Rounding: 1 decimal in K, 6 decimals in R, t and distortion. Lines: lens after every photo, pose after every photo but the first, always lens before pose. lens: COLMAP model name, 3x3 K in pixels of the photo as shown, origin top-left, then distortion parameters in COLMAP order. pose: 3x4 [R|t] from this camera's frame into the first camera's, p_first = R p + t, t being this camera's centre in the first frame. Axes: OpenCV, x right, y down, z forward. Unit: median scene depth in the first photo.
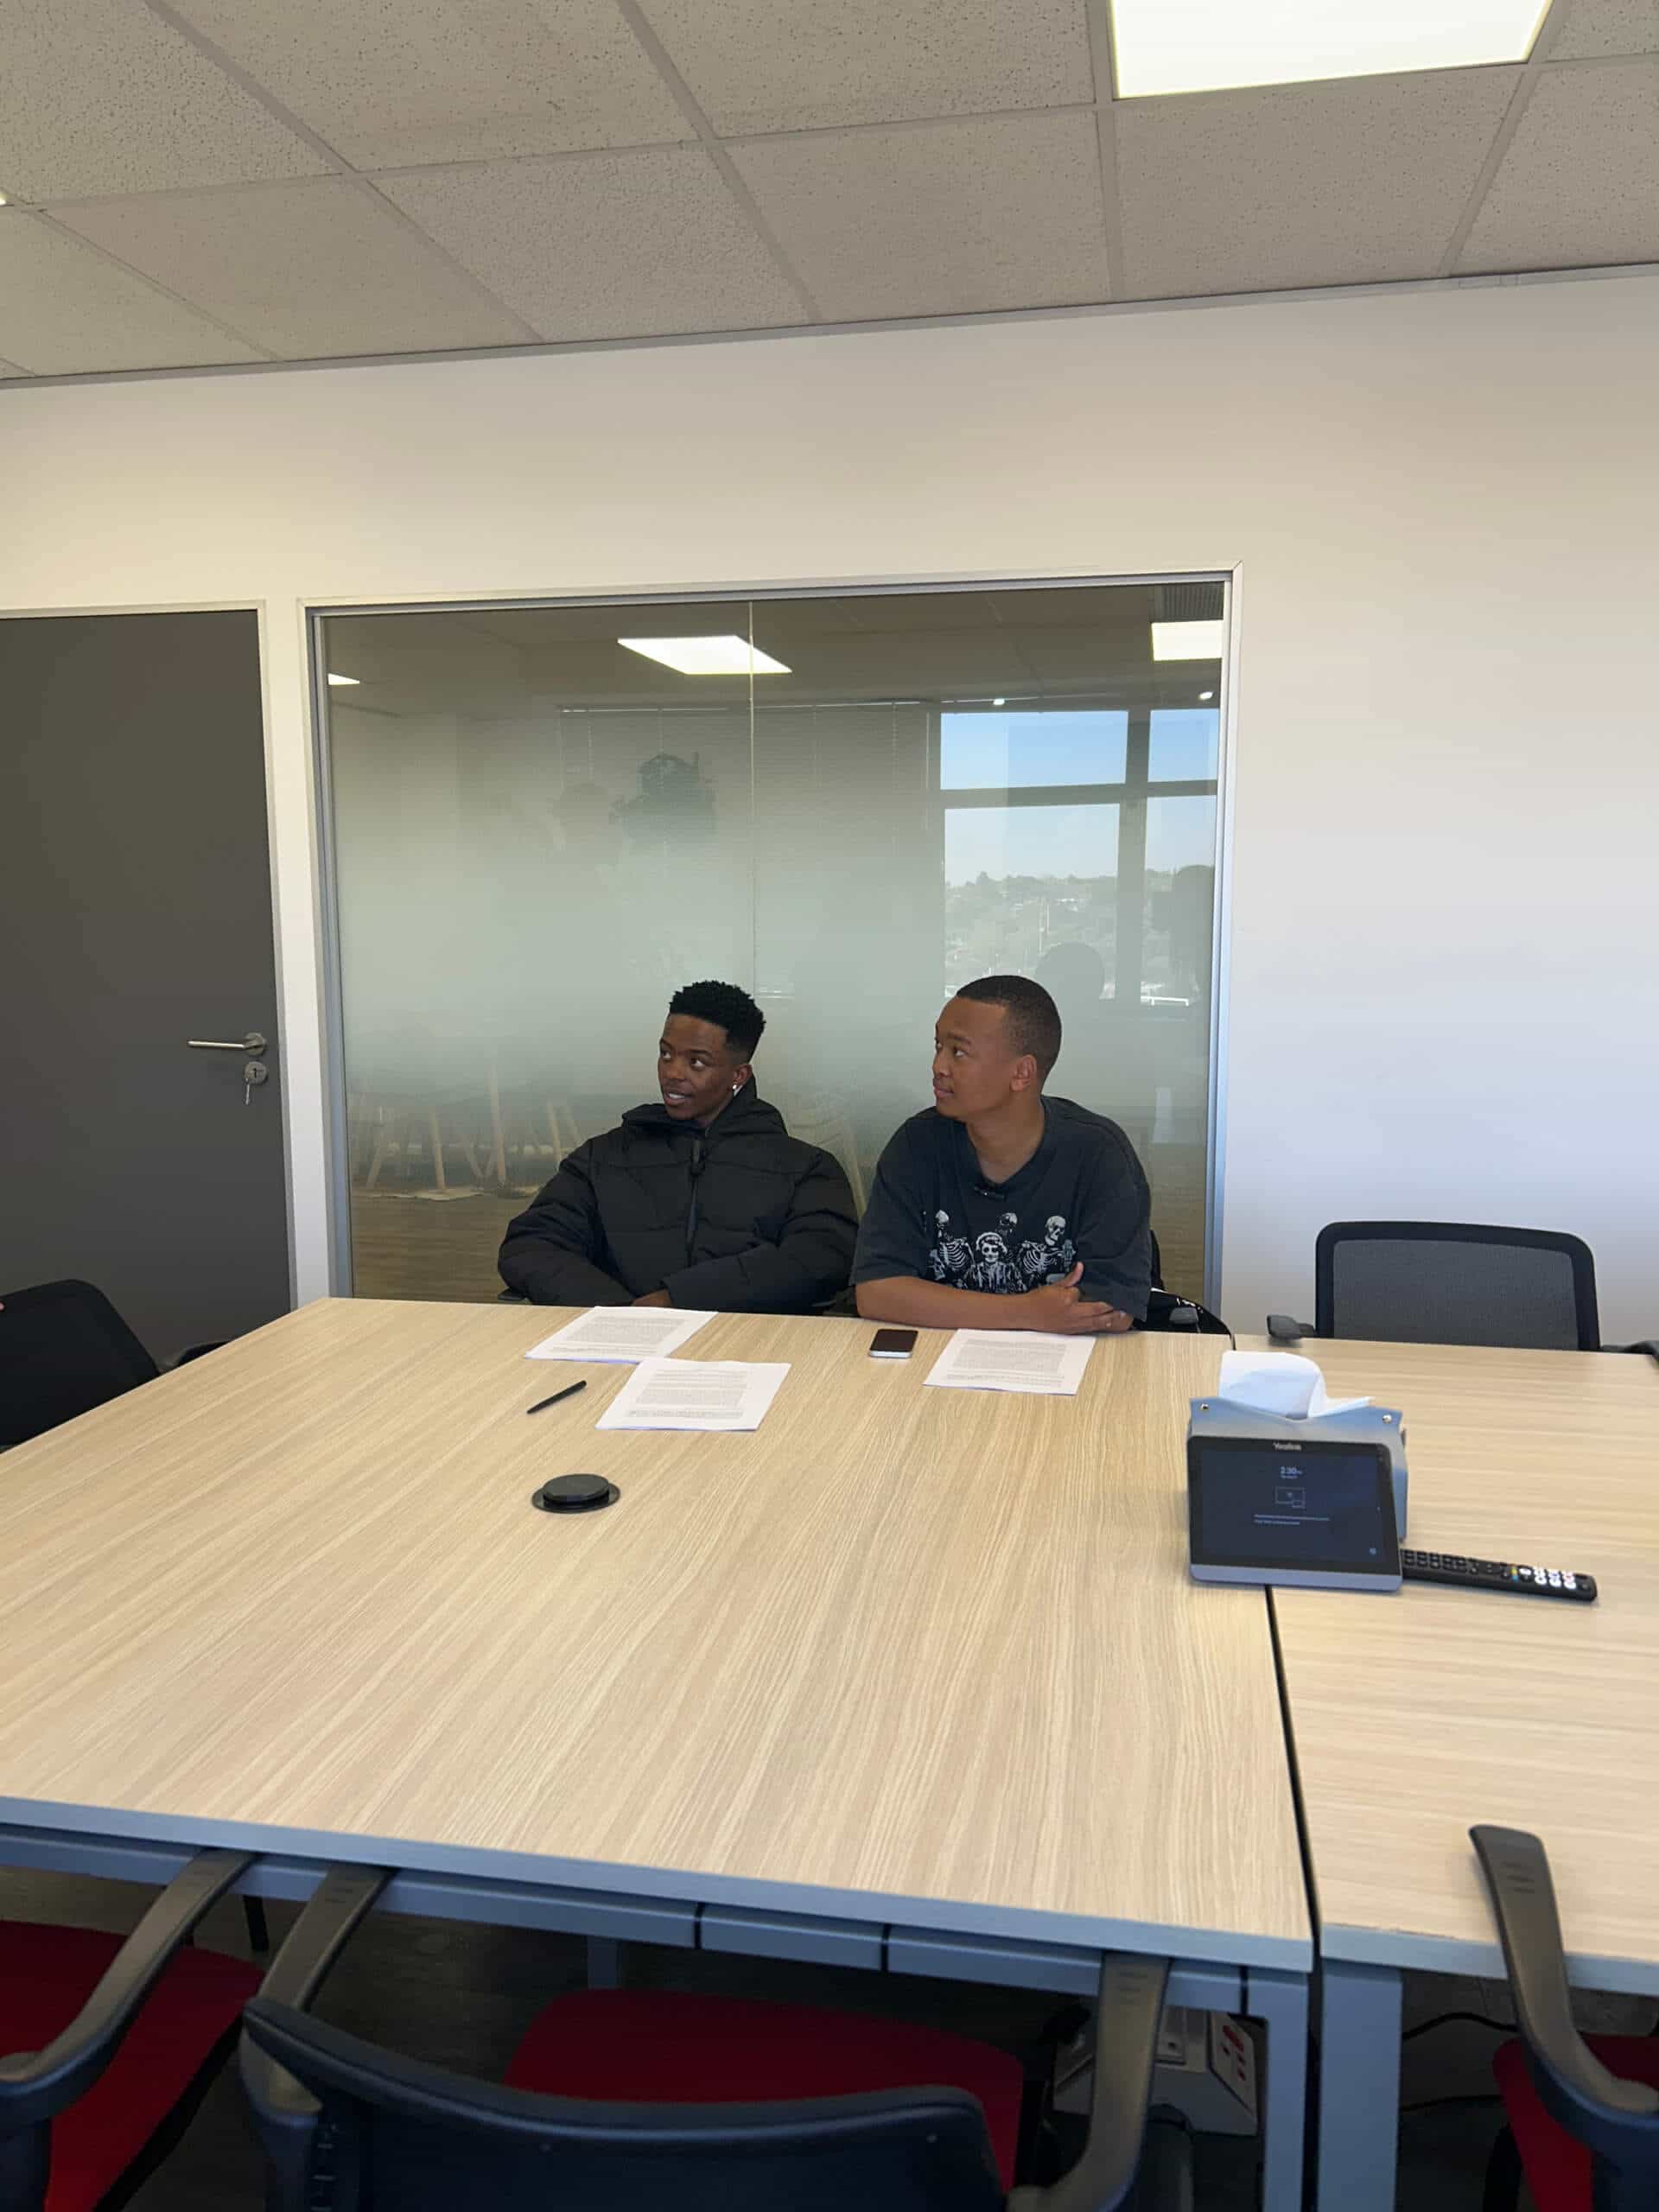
lens RADIAL K [[1698.6, 0, 829.5], [0, 1698.6, 1106.0], [0, 0, 1]] dist [0.010734, 0.003644]
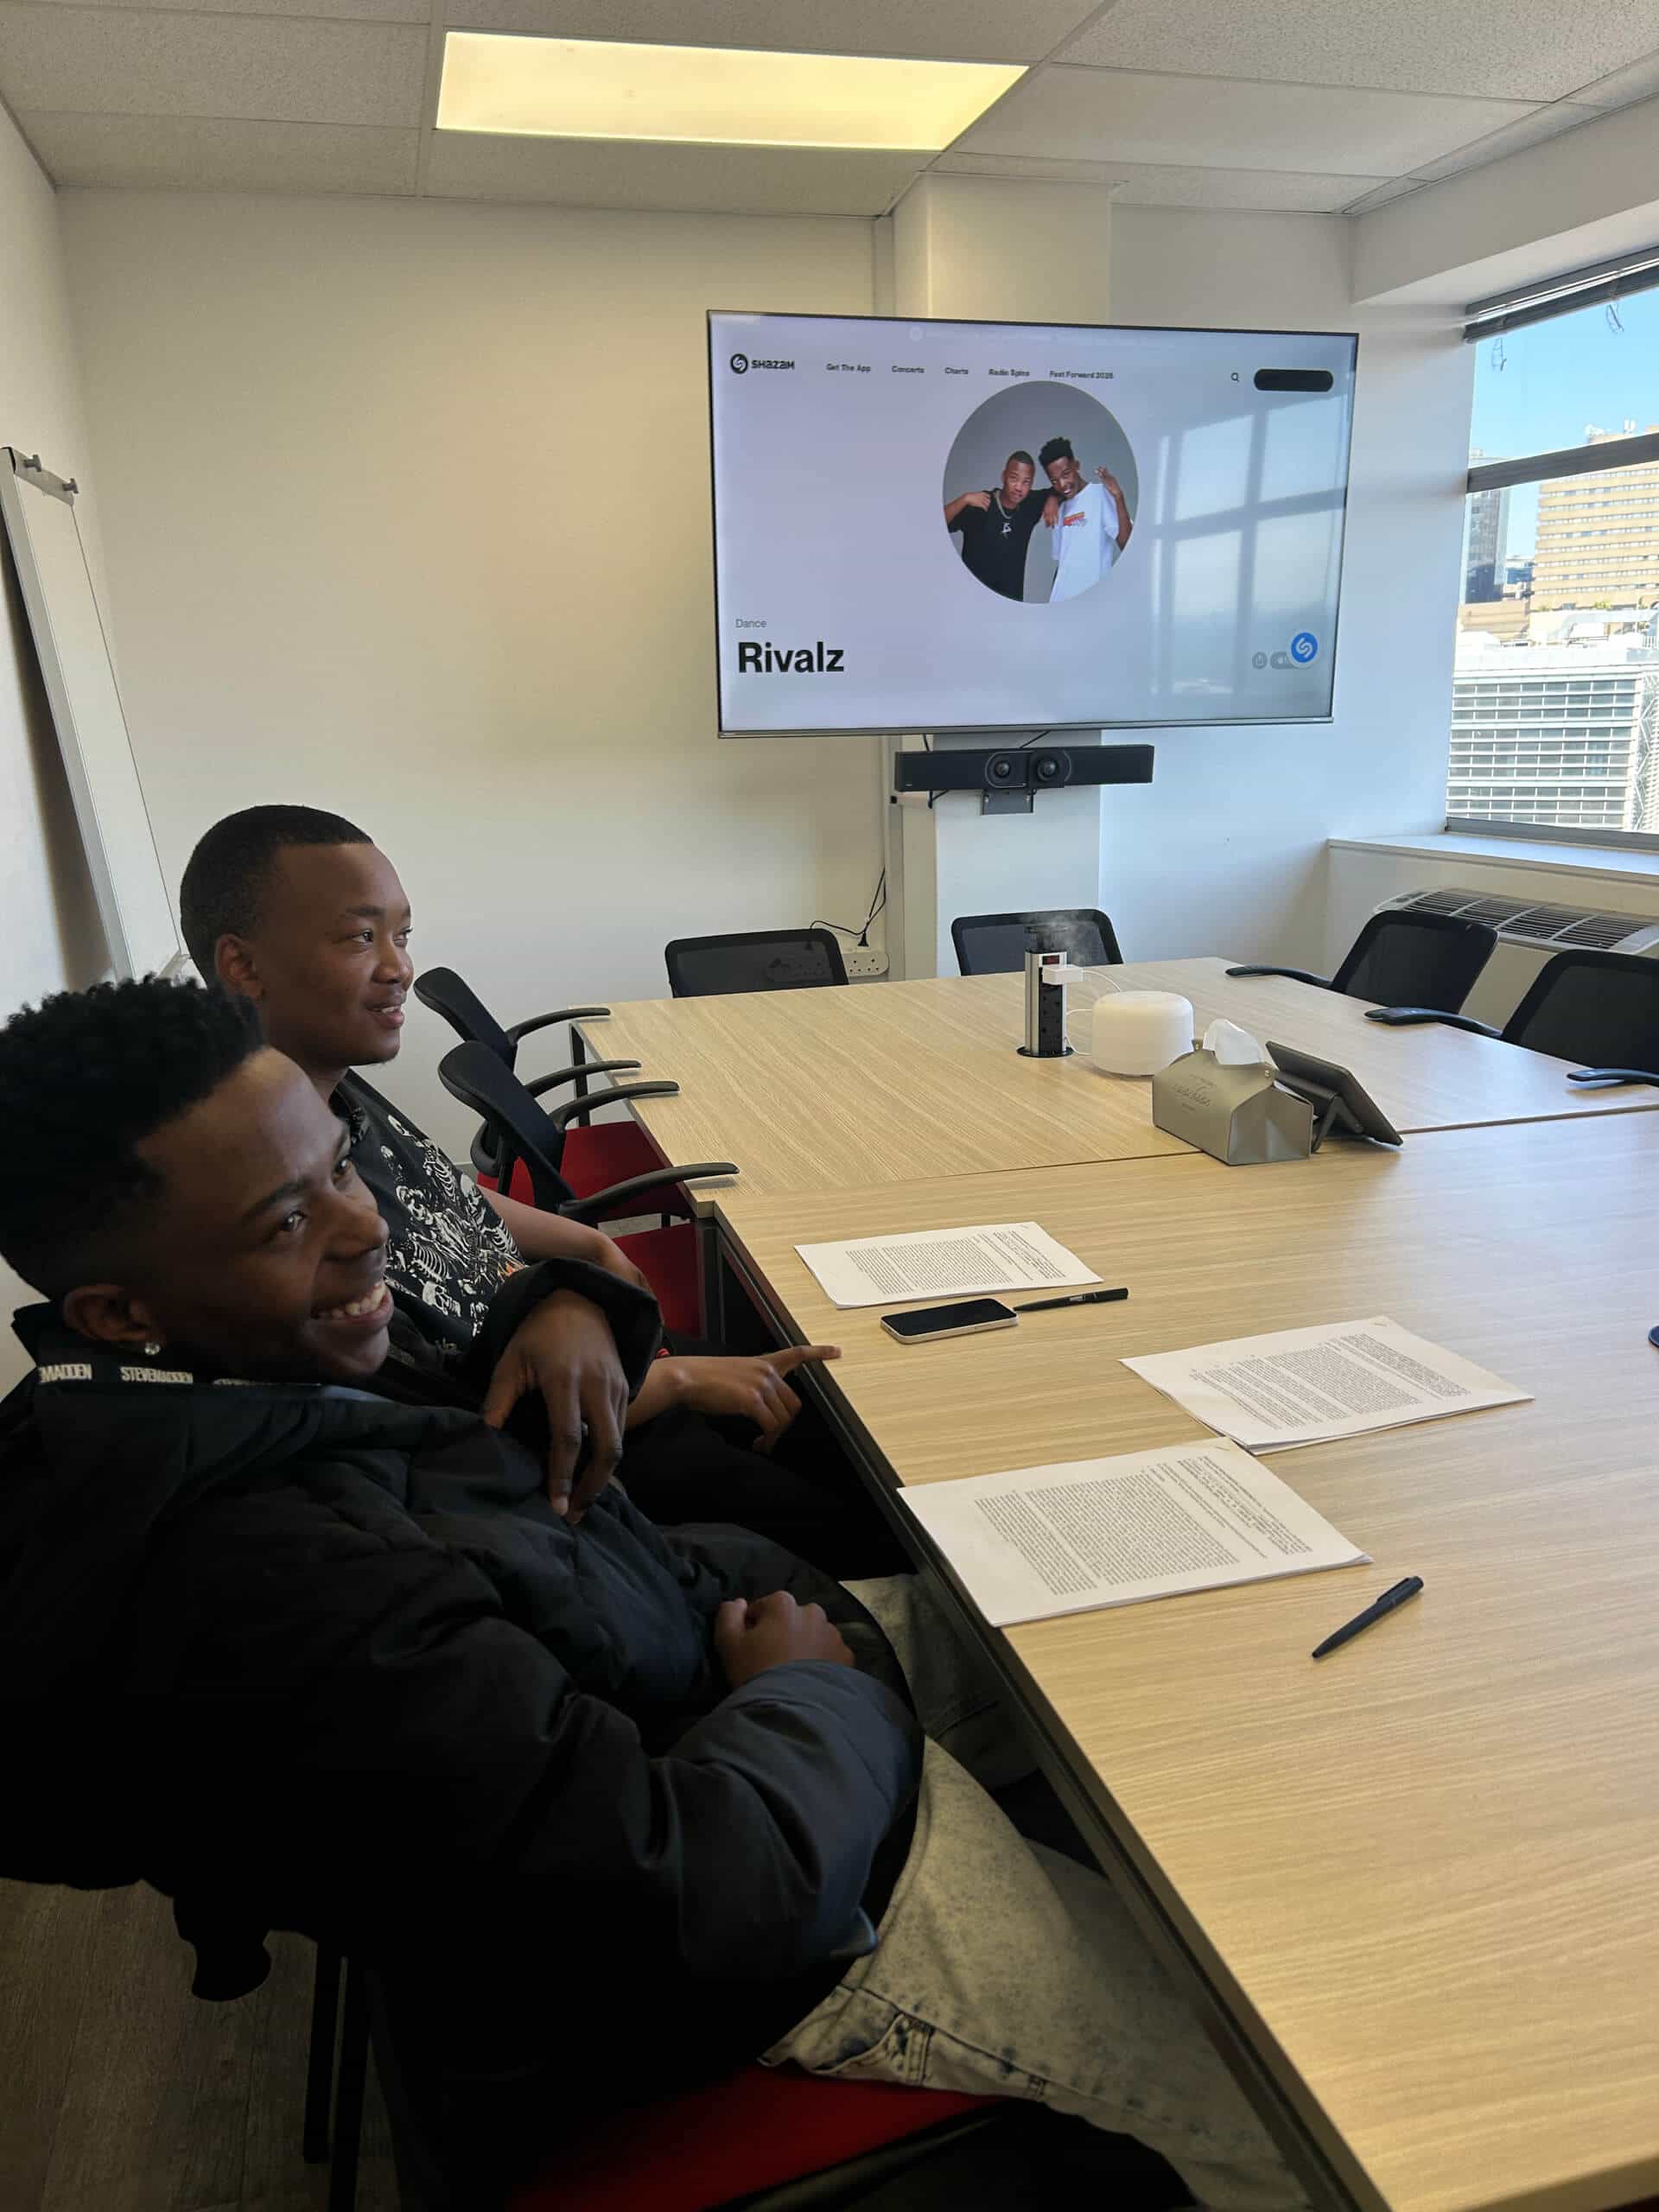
lens RADIAL K [[1698.6, 0, 829.5], [0, 1698.6, 1106.0], [0, 0, 1]] dist [0.010734, 0.003644]
pose [[-0.436168, -0.195154, 0.878449, -0.530307], [0.151413, 0.946366, 0.285423, -0.140900], [-0.887035, 0.257501, -0.383226, 1.343535]]
